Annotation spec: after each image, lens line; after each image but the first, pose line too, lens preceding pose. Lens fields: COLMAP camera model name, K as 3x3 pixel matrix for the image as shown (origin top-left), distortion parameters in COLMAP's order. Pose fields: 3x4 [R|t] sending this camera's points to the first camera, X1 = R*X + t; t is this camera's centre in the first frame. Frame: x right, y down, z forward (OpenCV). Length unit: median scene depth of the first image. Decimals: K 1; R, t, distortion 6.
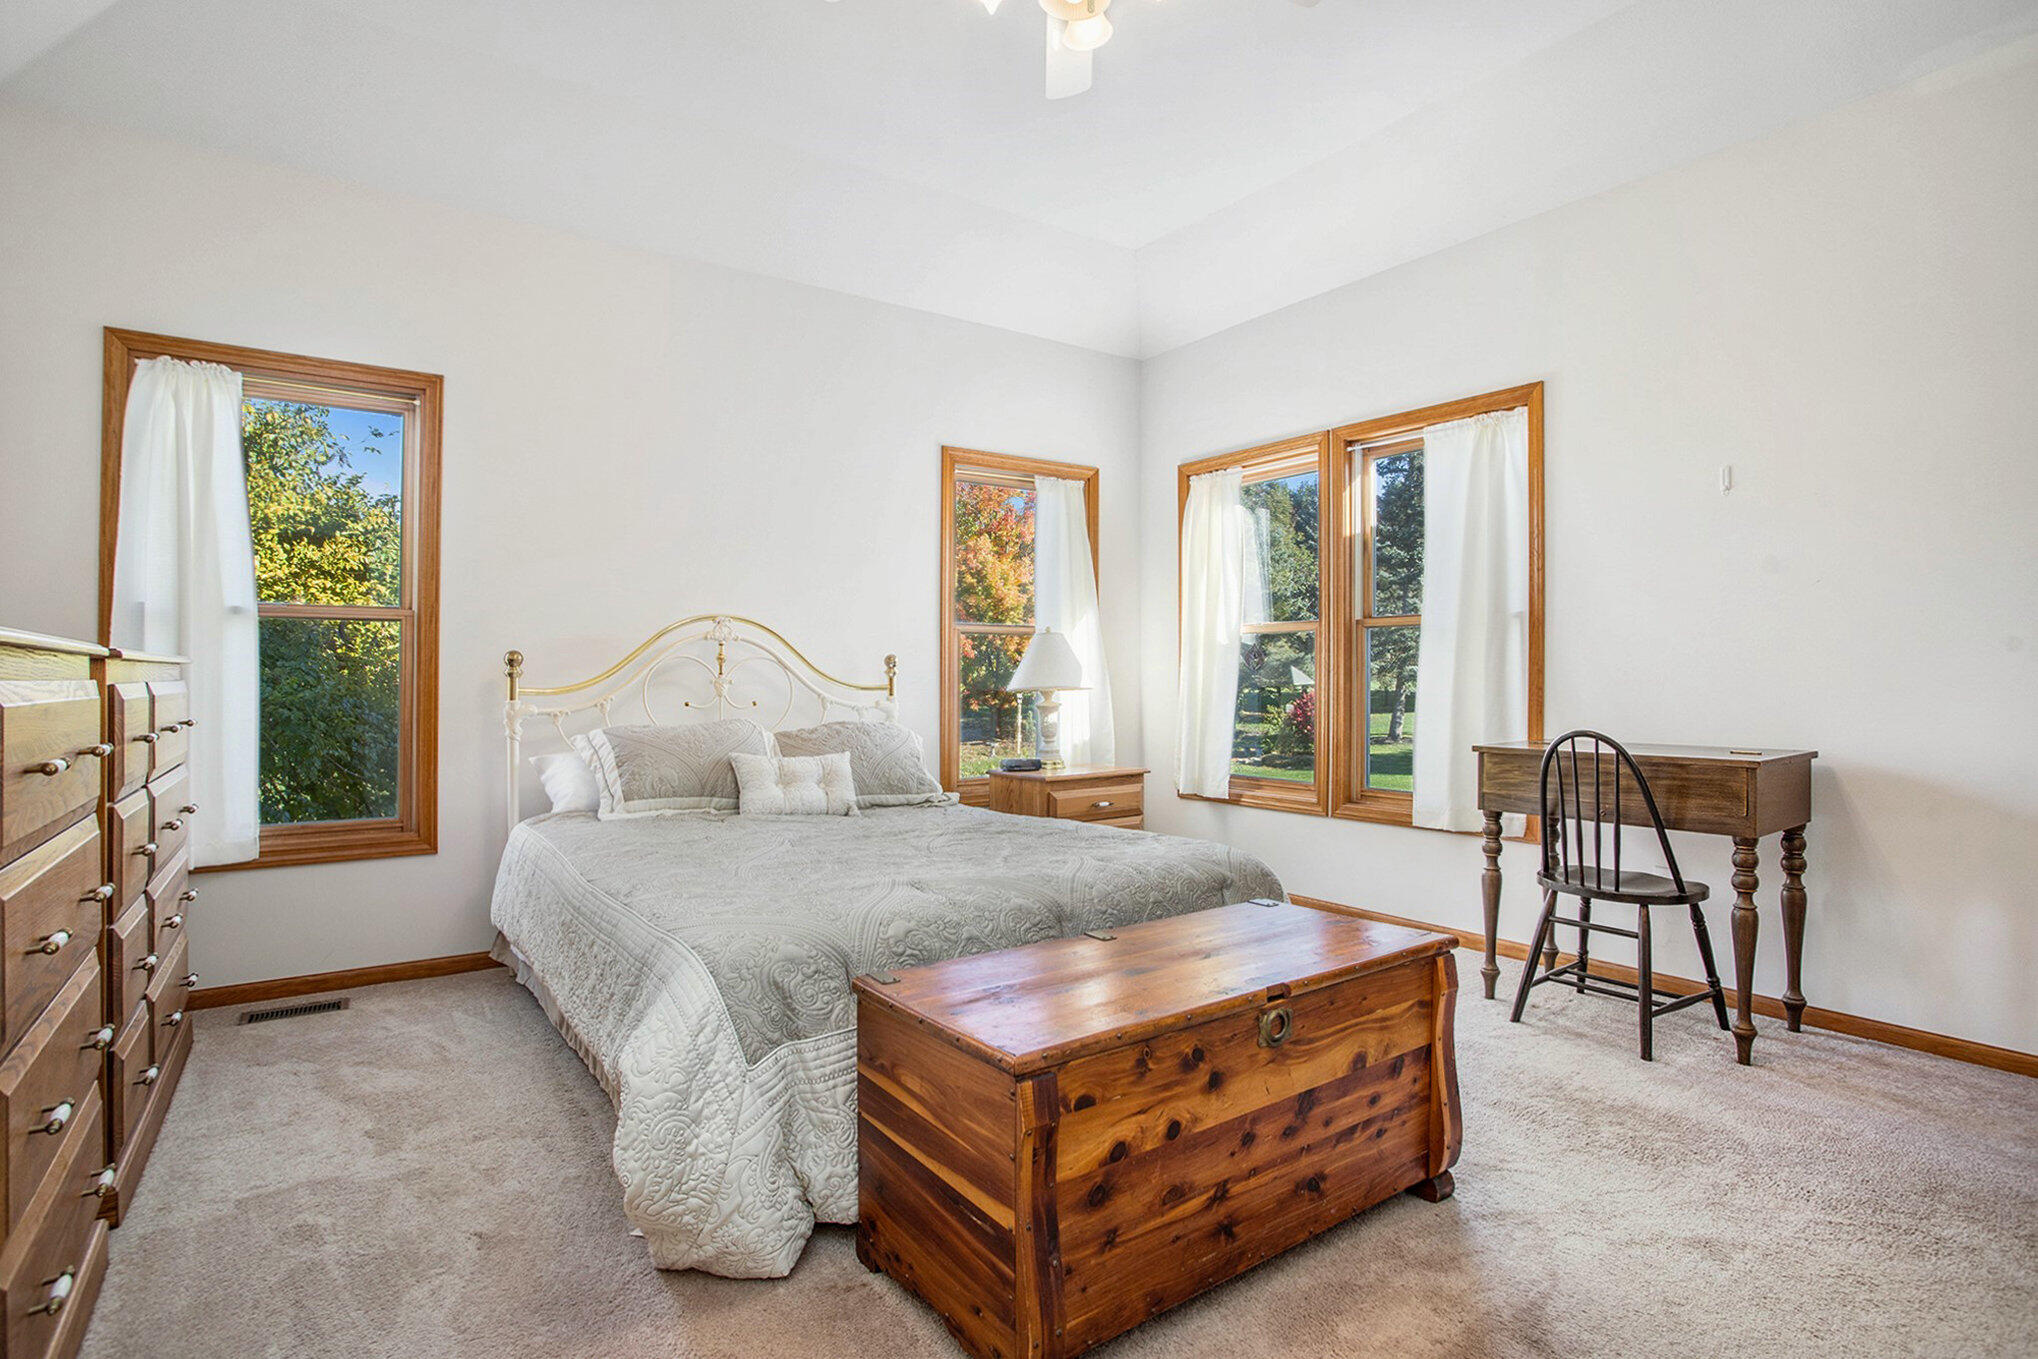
lens RADIAL K [[1002.4, 0, 1020.5], [0, 1002.4, 669.0], [0, 0, 1]] dist [-0.055271, 0.008274]
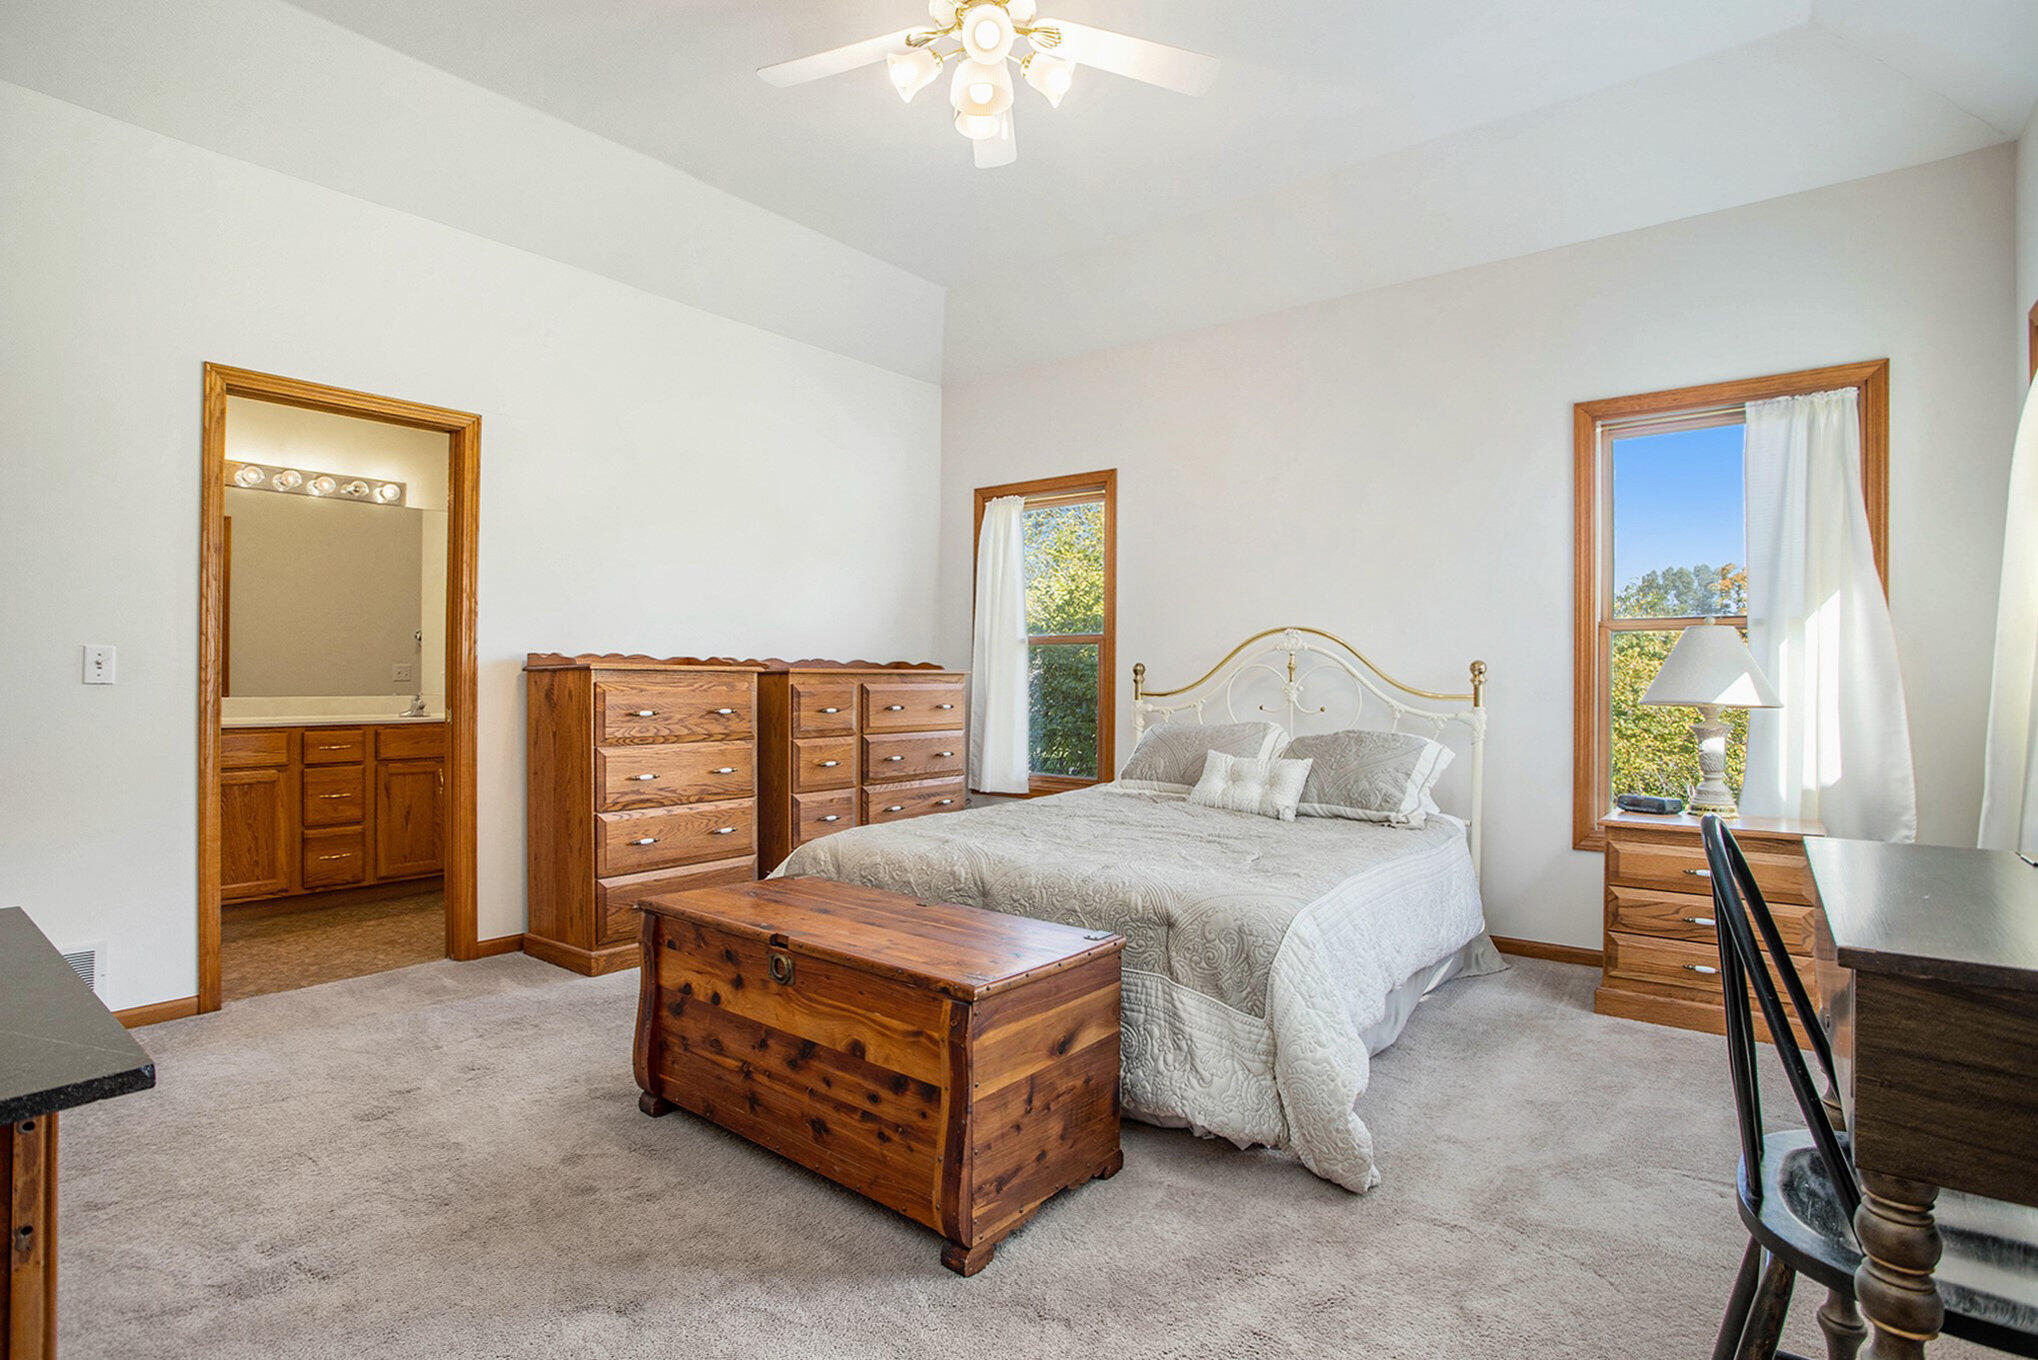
lens RADIAL K [[1002.4, 0, 1027.1], [0, 1002.4, 676.0], [0, 0, 1]] dist [-0.055271, 0.008274]
pose [[0.281244, 0.000829, -0.959636, 0.895640], [0.000402, 0.999999, 0.000982, -0.002662], [0.959636, -0.000662, 0.281243, 0.553217]]
